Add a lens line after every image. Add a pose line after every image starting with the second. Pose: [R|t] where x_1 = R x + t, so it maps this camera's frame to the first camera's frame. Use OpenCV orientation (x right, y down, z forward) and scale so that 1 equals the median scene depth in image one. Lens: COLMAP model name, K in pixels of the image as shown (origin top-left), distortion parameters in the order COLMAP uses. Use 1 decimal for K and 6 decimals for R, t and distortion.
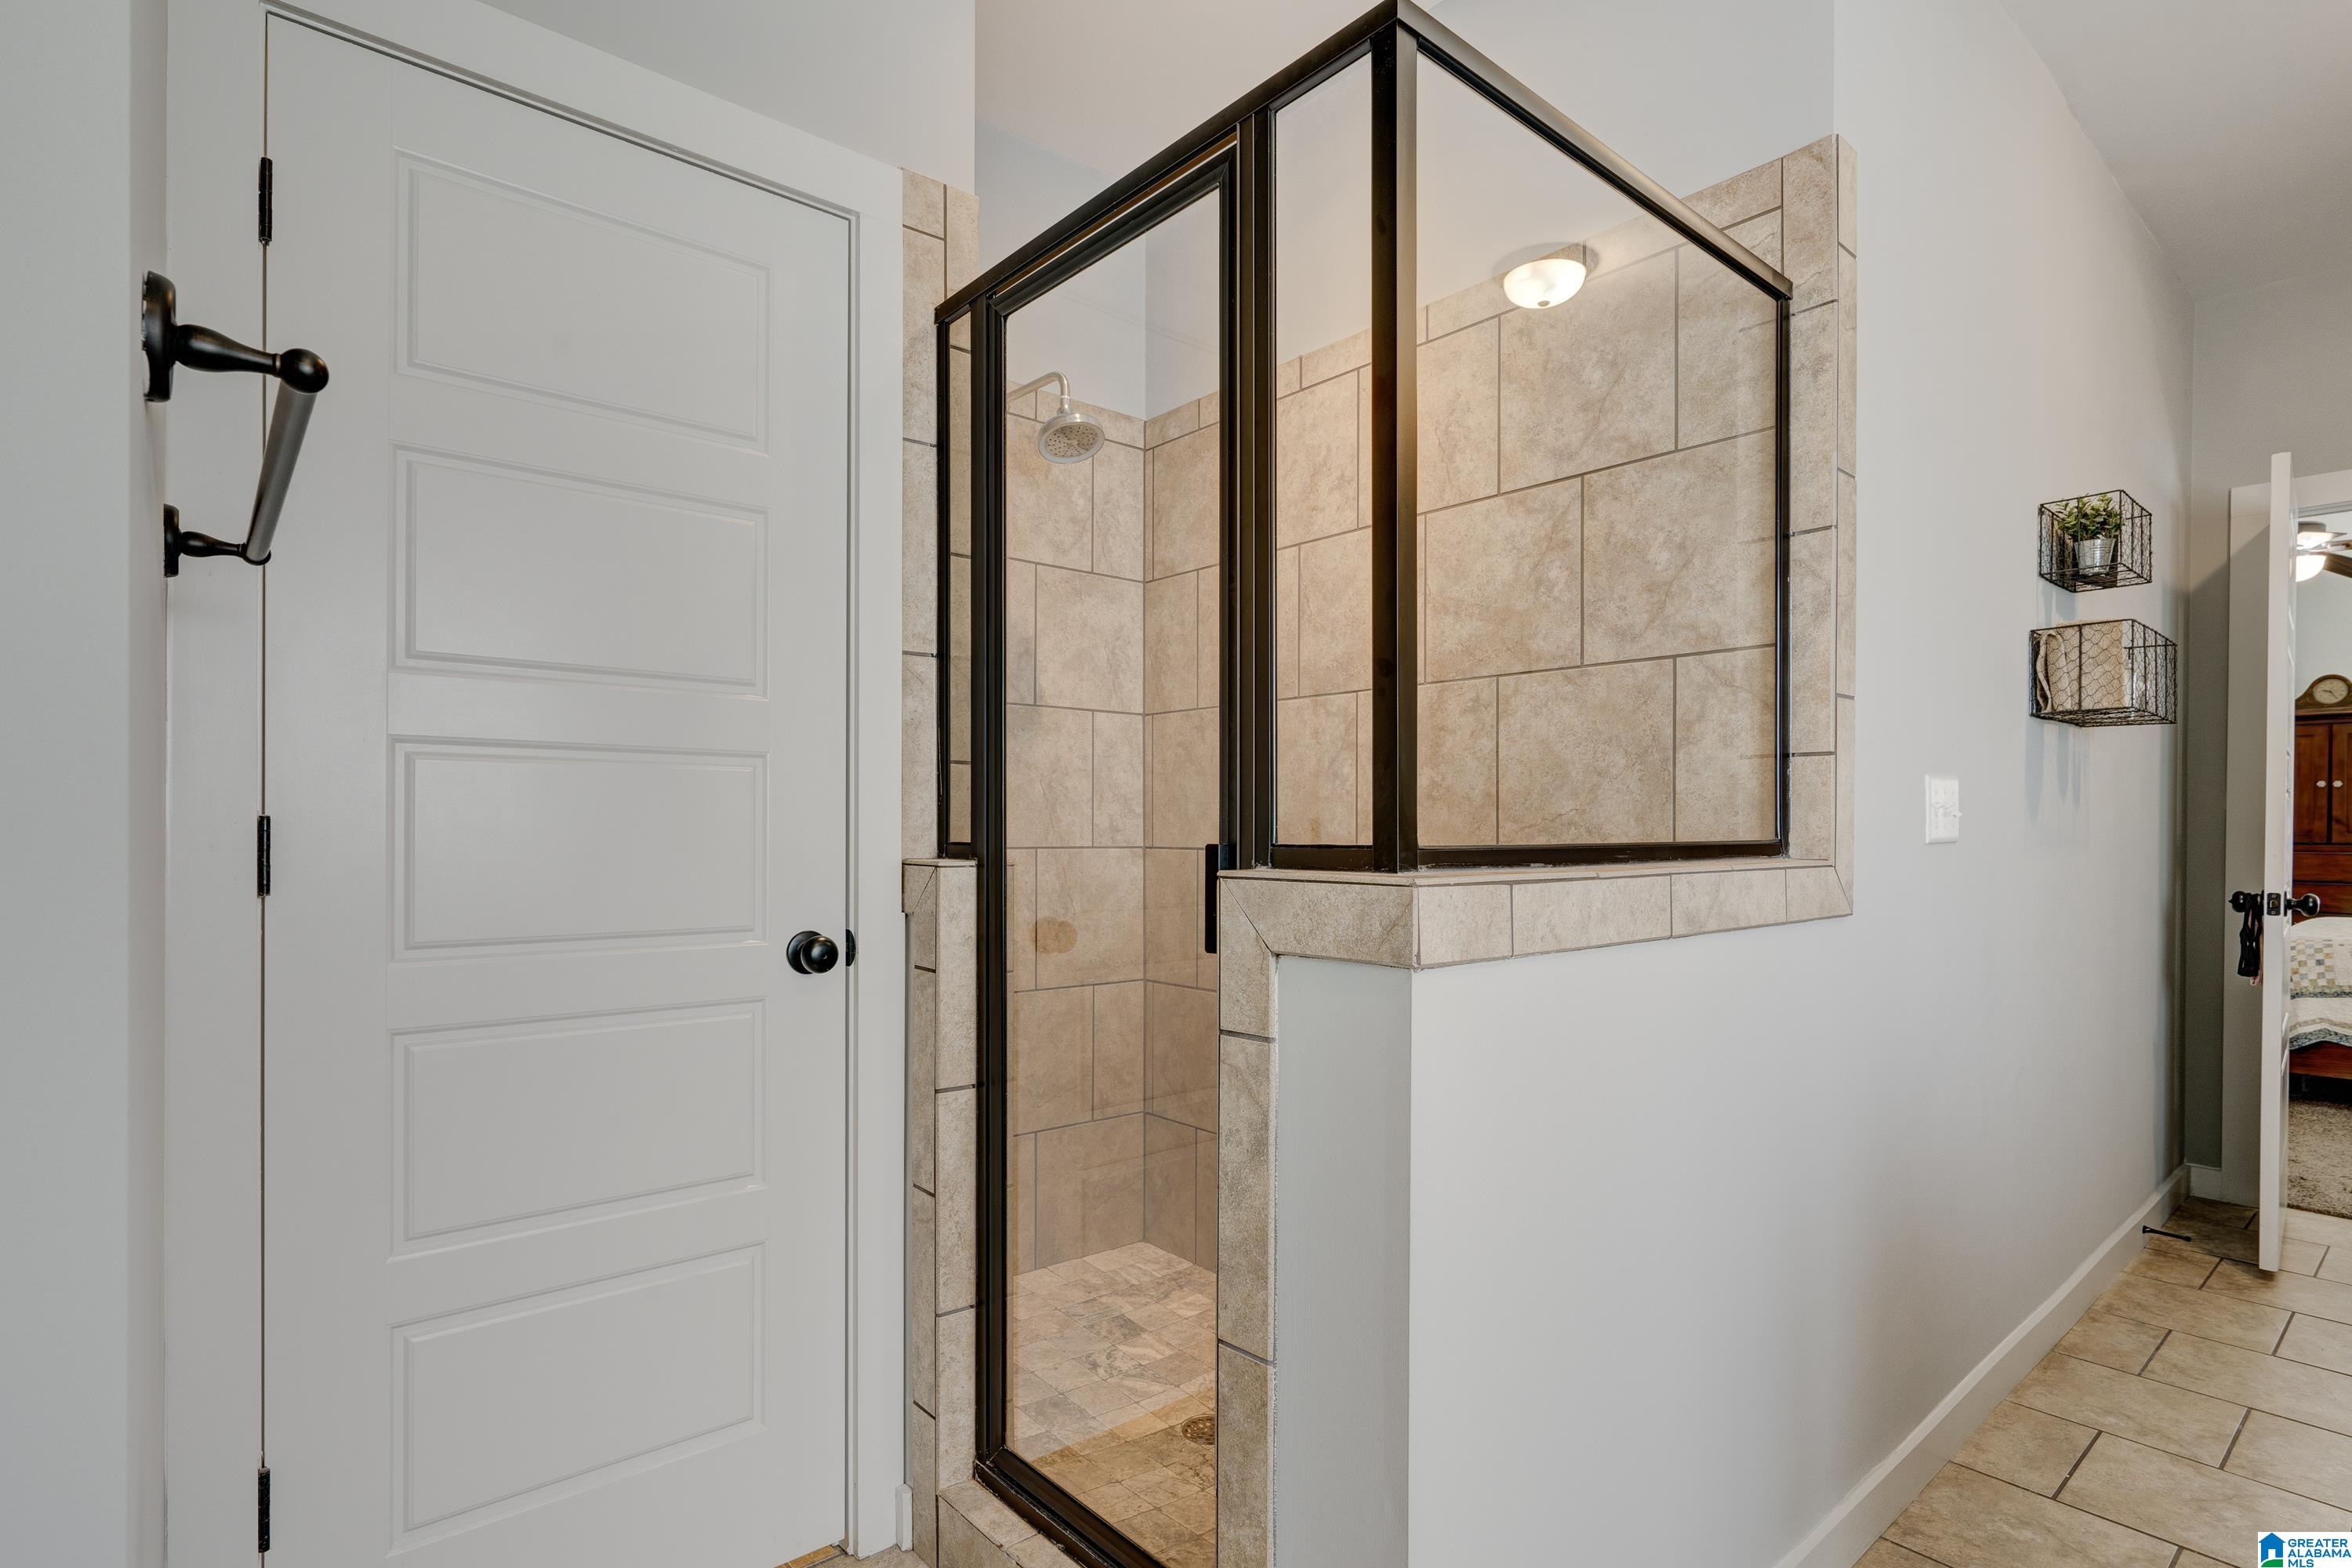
lens RADIAL K [[1190.9, 0, 1174.9], [0, 1190.9, 801.7], [0, 0, 1]] dist [-0.003483, -0.000223]
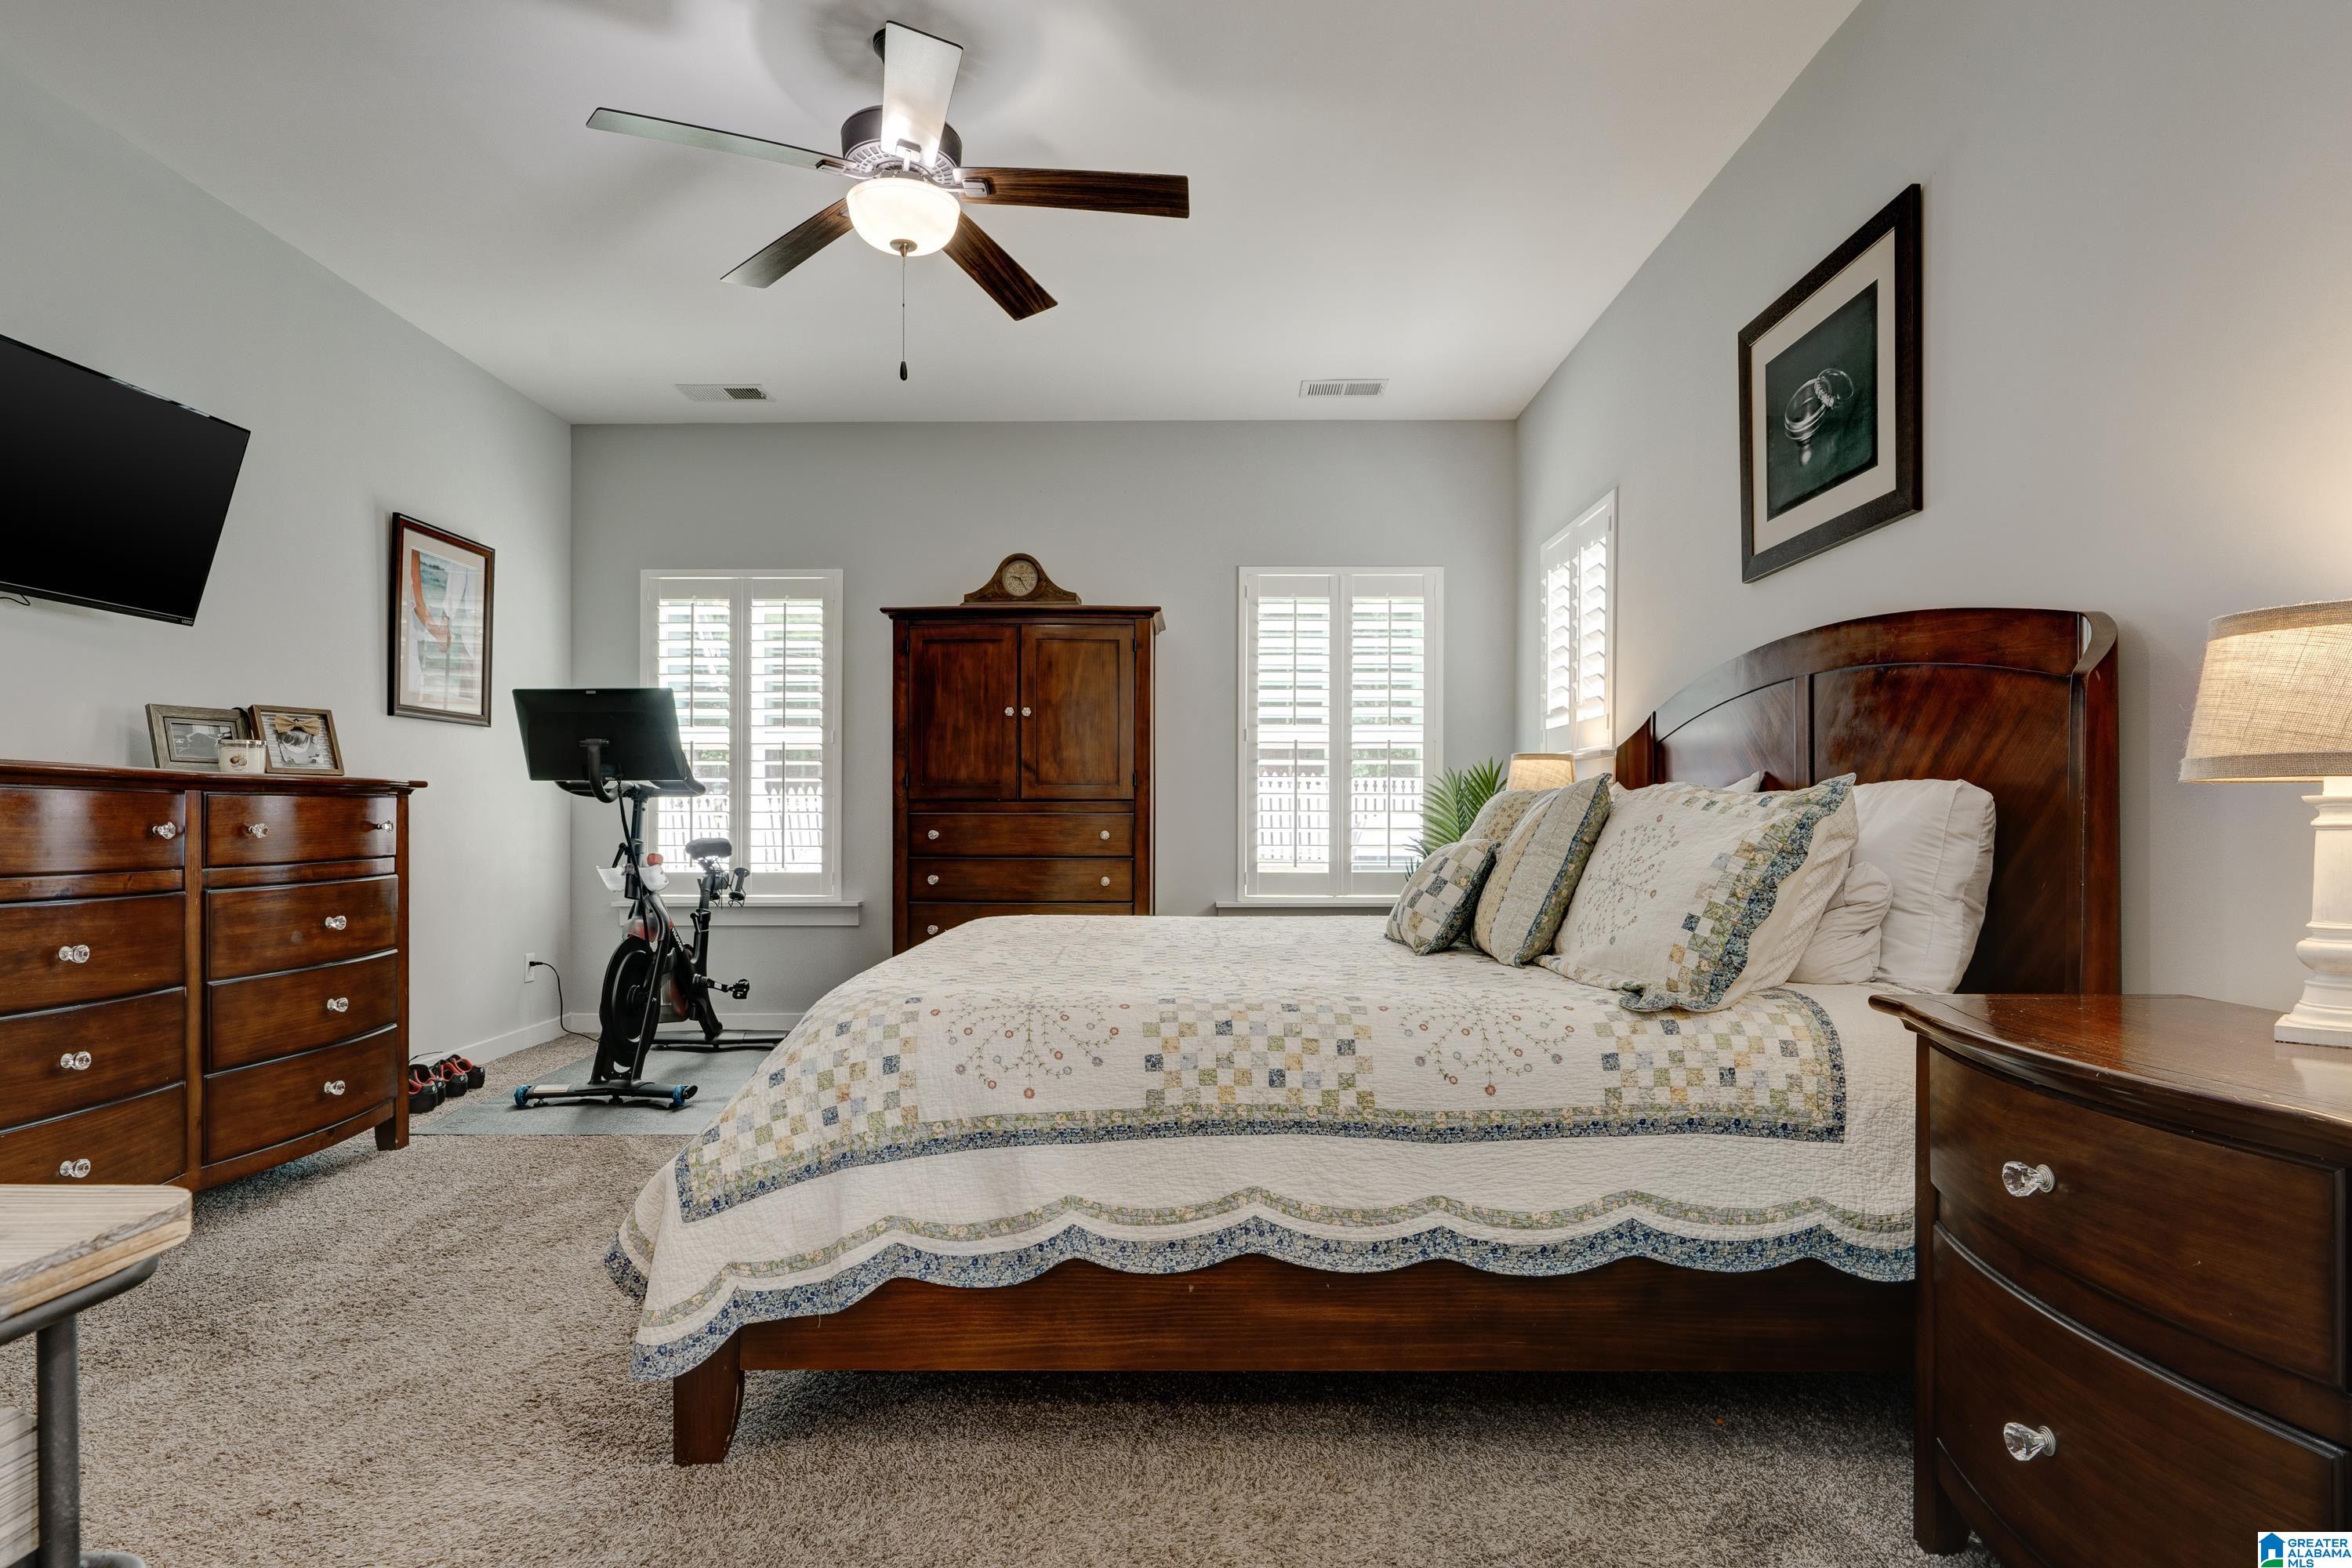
lens RADIAL K [[1260.6, 0, 1182.4], [0, 1260.6, 795.4], [0, 0, 1]] dist [0.000138, 0.002035]
pose [[0.661090, 0.001078, 0.750306, 0.719494], [0.000444, 0.999998, -0.001829, 0.049826], [-0.750306, 0.001542, 0.661088, 0.659329]]
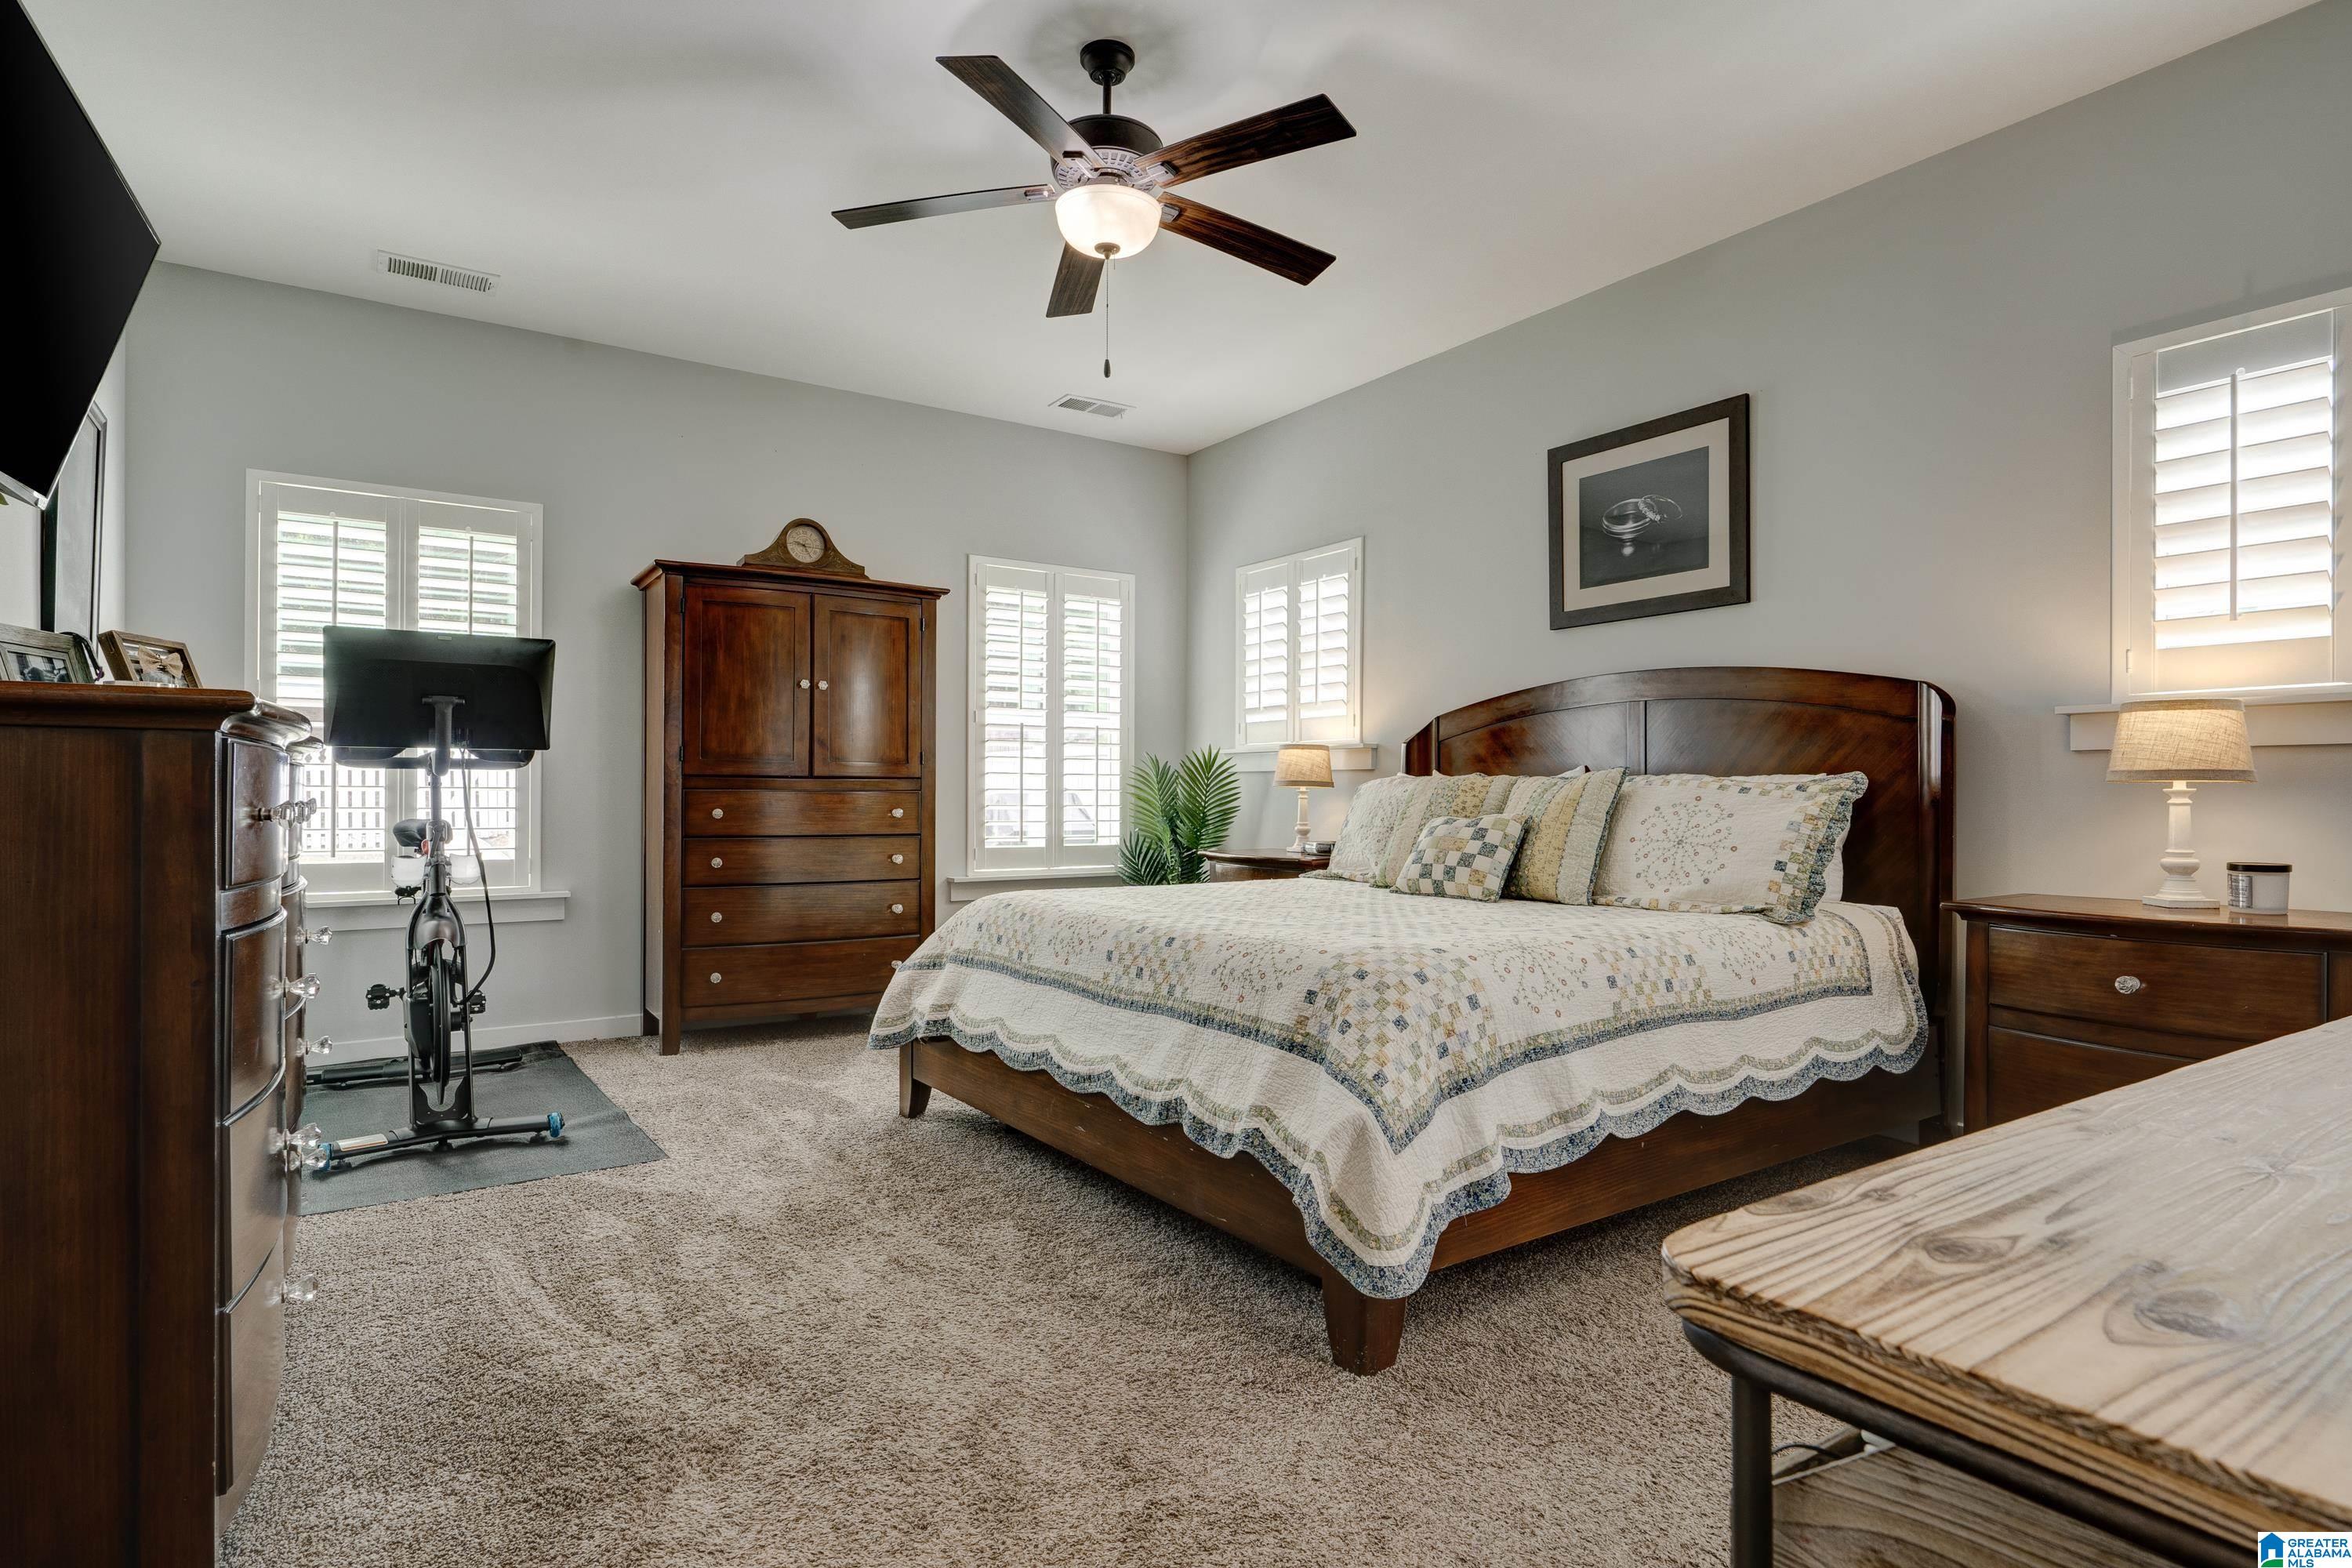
lens RADIAL K [[1228.1, 0, 1180.9], [0, 1228.1, 775.7], [0, 0, 1]] dist [0.001370, 0.000497]
pose [[0.111718, 0.004574, 0.993729, 0.477427], [-0.011516, 0.999928, -0.003308, 0.050581], [-0.993673, -0.011074, 0.111763, 1.054600]]
